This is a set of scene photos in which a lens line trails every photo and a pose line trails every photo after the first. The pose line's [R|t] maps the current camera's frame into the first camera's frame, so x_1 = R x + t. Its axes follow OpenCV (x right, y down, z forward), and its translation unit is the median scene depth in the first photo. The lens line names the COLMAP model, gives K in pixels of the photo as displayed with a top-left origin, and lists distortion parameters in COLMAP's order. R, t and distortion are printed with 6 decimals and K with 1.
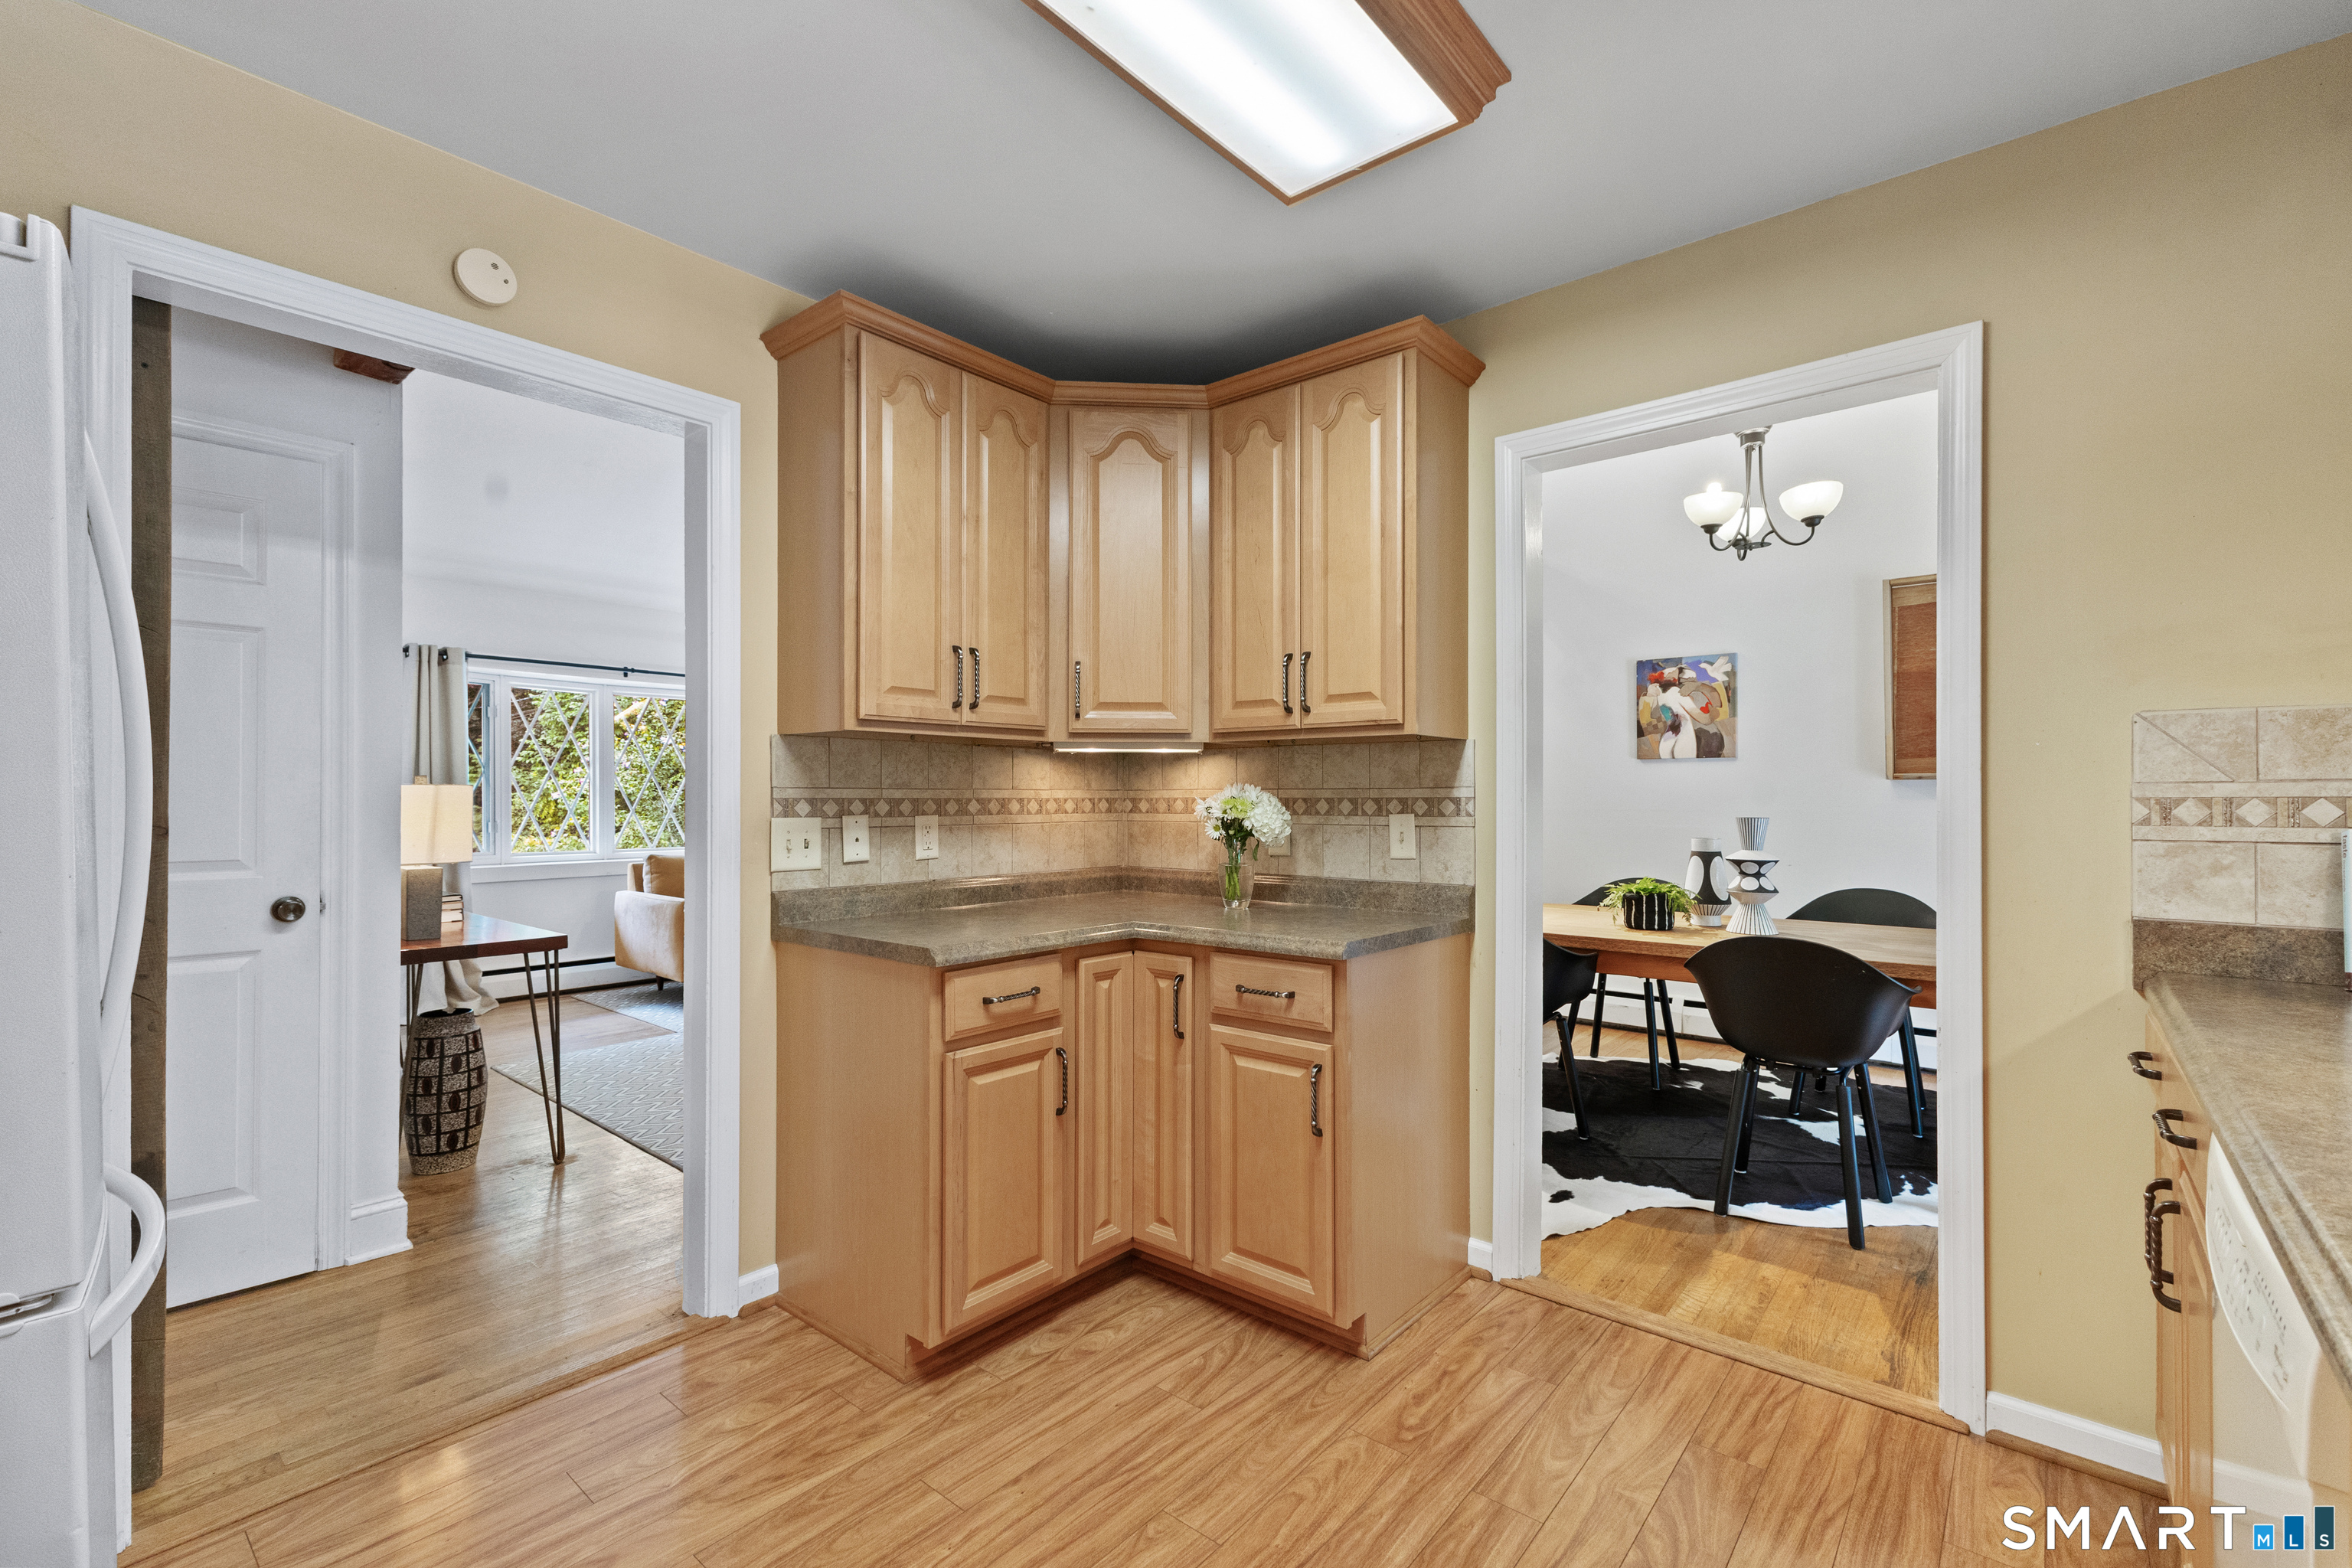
lens RADIAL K [[1026.7, 0, 1174.7], [0, 1026.7, 791.4], [0, 0, 1]] dist [0.004168, -0.000361]
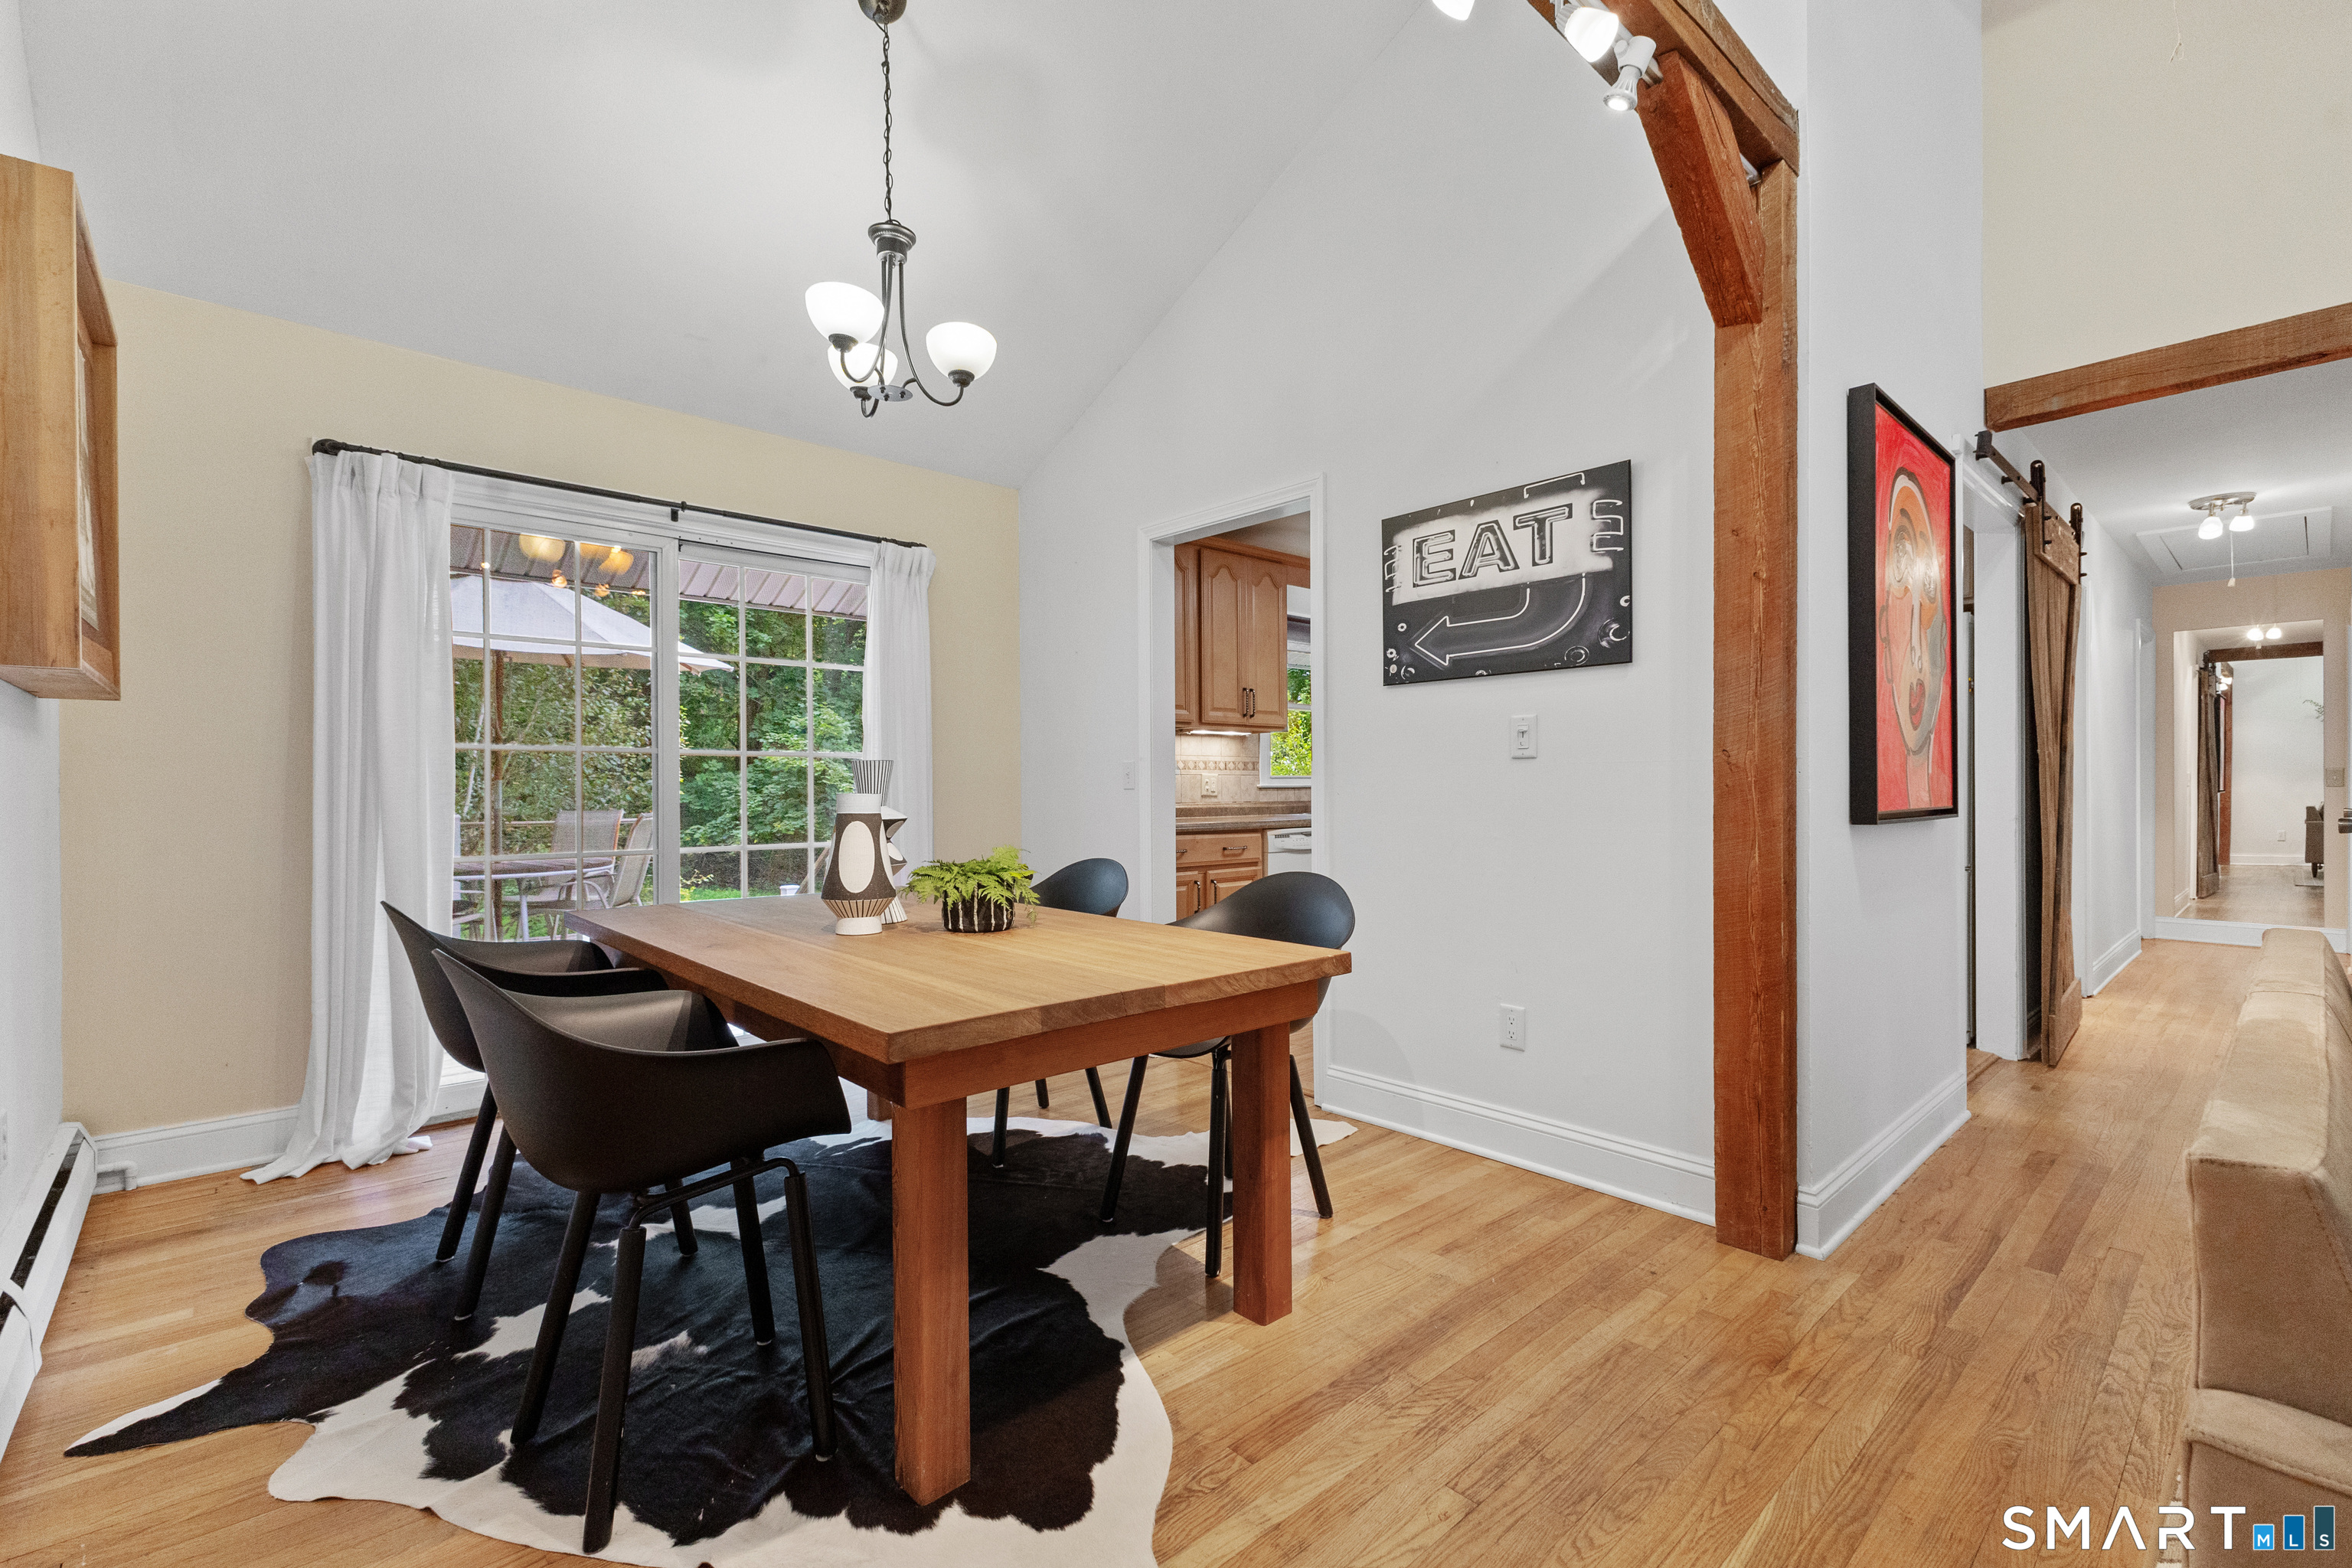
lens RADIAL K [[1026.7, 0, 1174.7], [0, 1026.7, 791.4], [0, 0, 1]] dist [0.004168, -0.000361]
pose [[-0.991488, -0.000133, 0.130195, 0.187024], [0.000349, 0.999993, 0.003681, 0.032666], [-0.130194, 0.003695, -0.991482, 1.190296]]
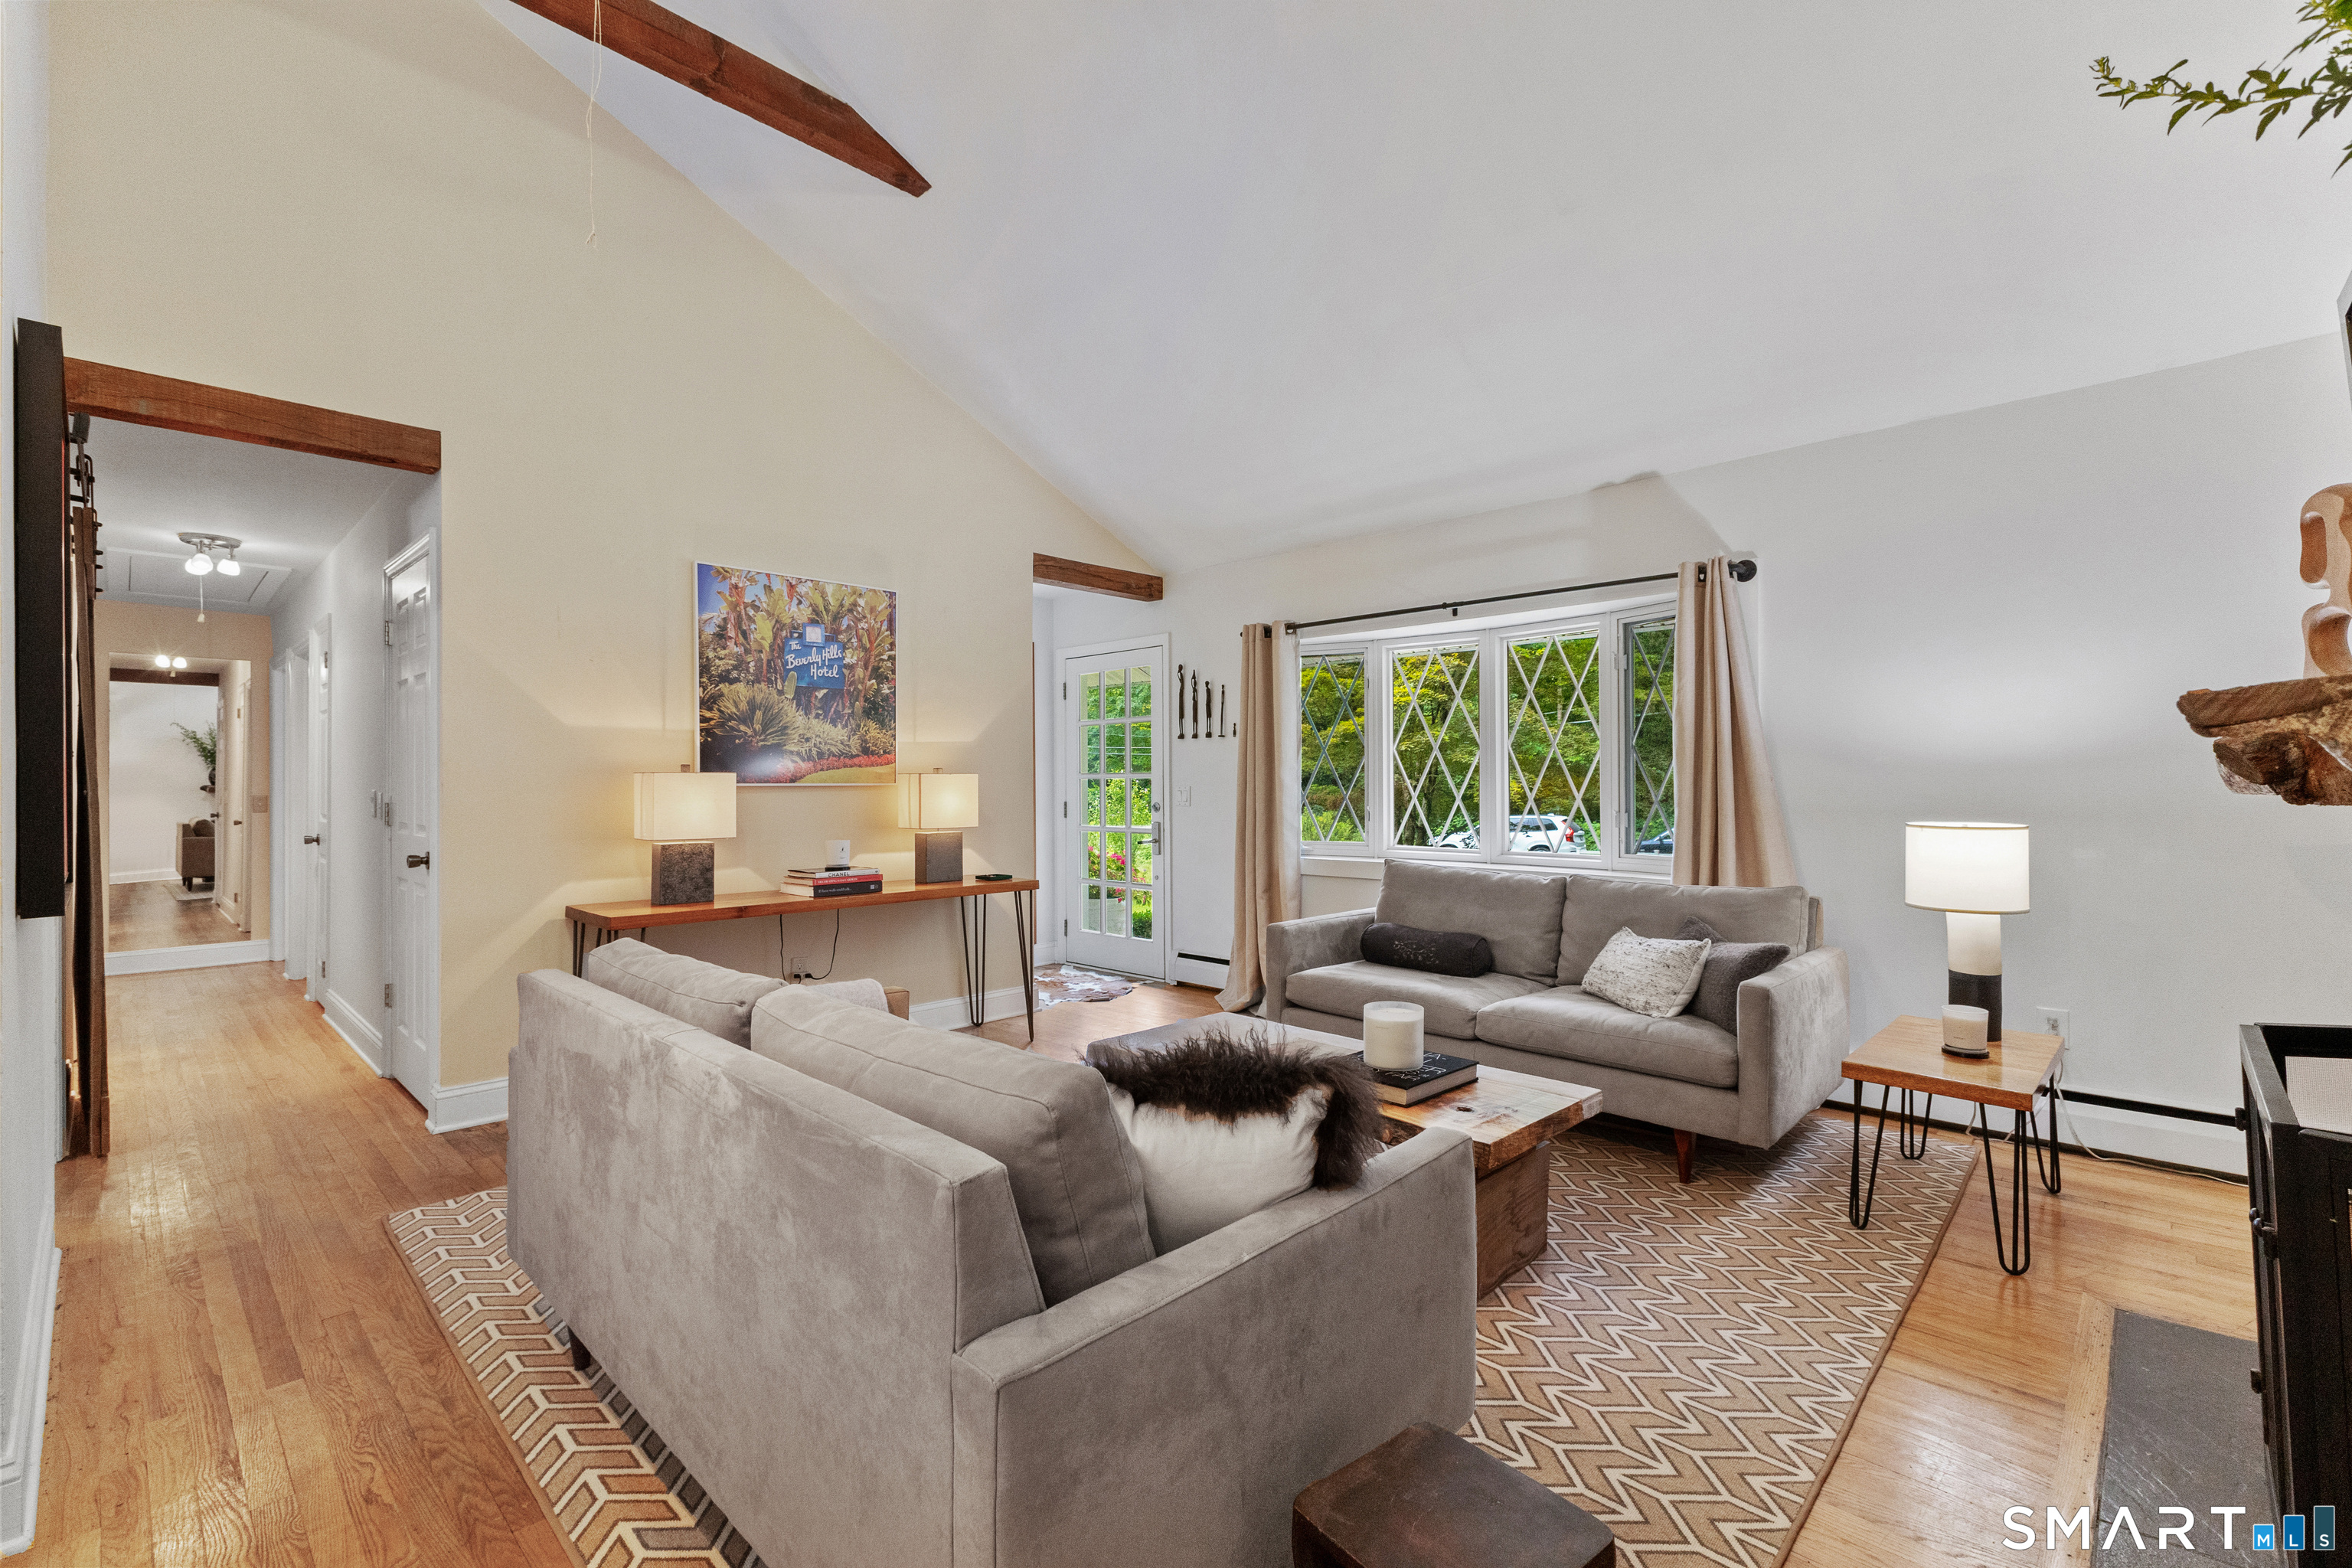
lens RADIAL K [[1018.8, 0, 1176.0], [0, 1018.8, 784.0], [0, 0, 1]] dist [0.007575, -0.000094]
pose [[-0.058129, -0.004348, -0.998300, 0.263673], [0.006407, 0.999968, -0.004729, 0.006841], [0.998289, -0.006671, -0.058099, 1.077049]]
